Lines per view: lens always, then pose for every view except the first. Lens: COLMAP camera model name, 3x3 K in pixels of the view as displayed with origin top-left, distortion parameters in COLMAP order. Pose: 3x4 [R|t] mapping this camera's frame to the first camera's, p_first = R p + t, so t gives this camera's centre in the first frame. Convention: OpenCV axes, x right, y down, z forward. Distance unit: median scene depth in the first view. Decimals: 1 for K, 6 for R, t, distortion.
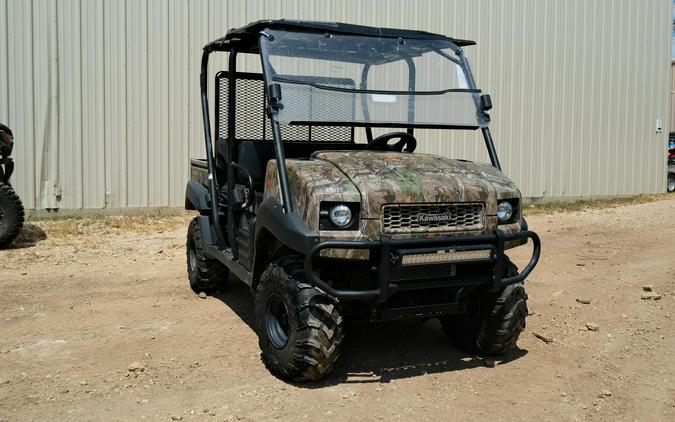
lens RADIAL K [[628.5, 0, 317.9], [0, 628.5, 186.9], [0, 0, 1]] dist [-0.004396, -0.208429]
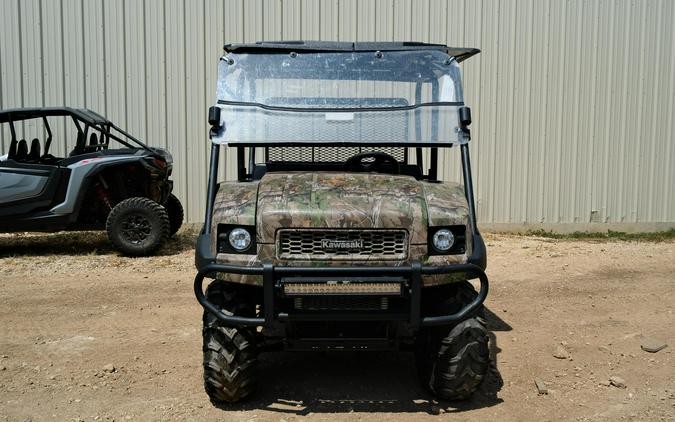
lens RADIAL K [[569.5, 0, 336.1], [0, 569.5, 222.3], [0, 0, 1]] dist [-0.005415, 0.001900]
pose [[0.936627, 0.024595, -0.349465, 0.464821], [-0.014206, 0.999379, 0.032261, -0.010051], [0.350041, -0.025252, 0.936394, 0.219032]]
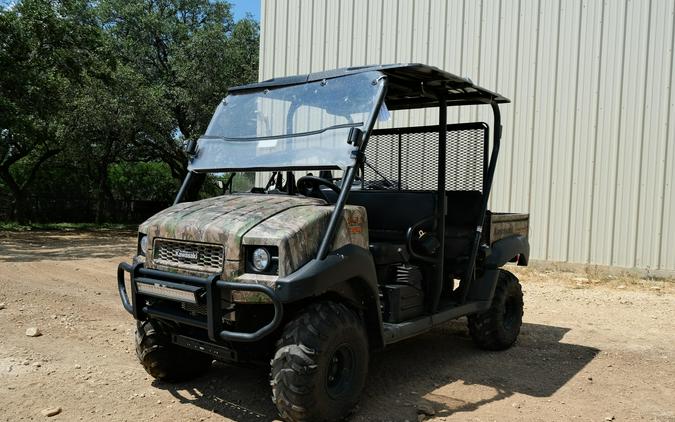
lens RADIAL K [[569.5, 0, 336.1], [0, 569.5, 222.3], [0, 0, 1]] dist [-0.005415, 0.001900]
pose [[0.489889, 0.034209, -0.871113, 1.127693], [-0.070420, 0.997517, -0.000429, -0.022398], [0.868936, 0.061554, 0.491082, 0.743824]]
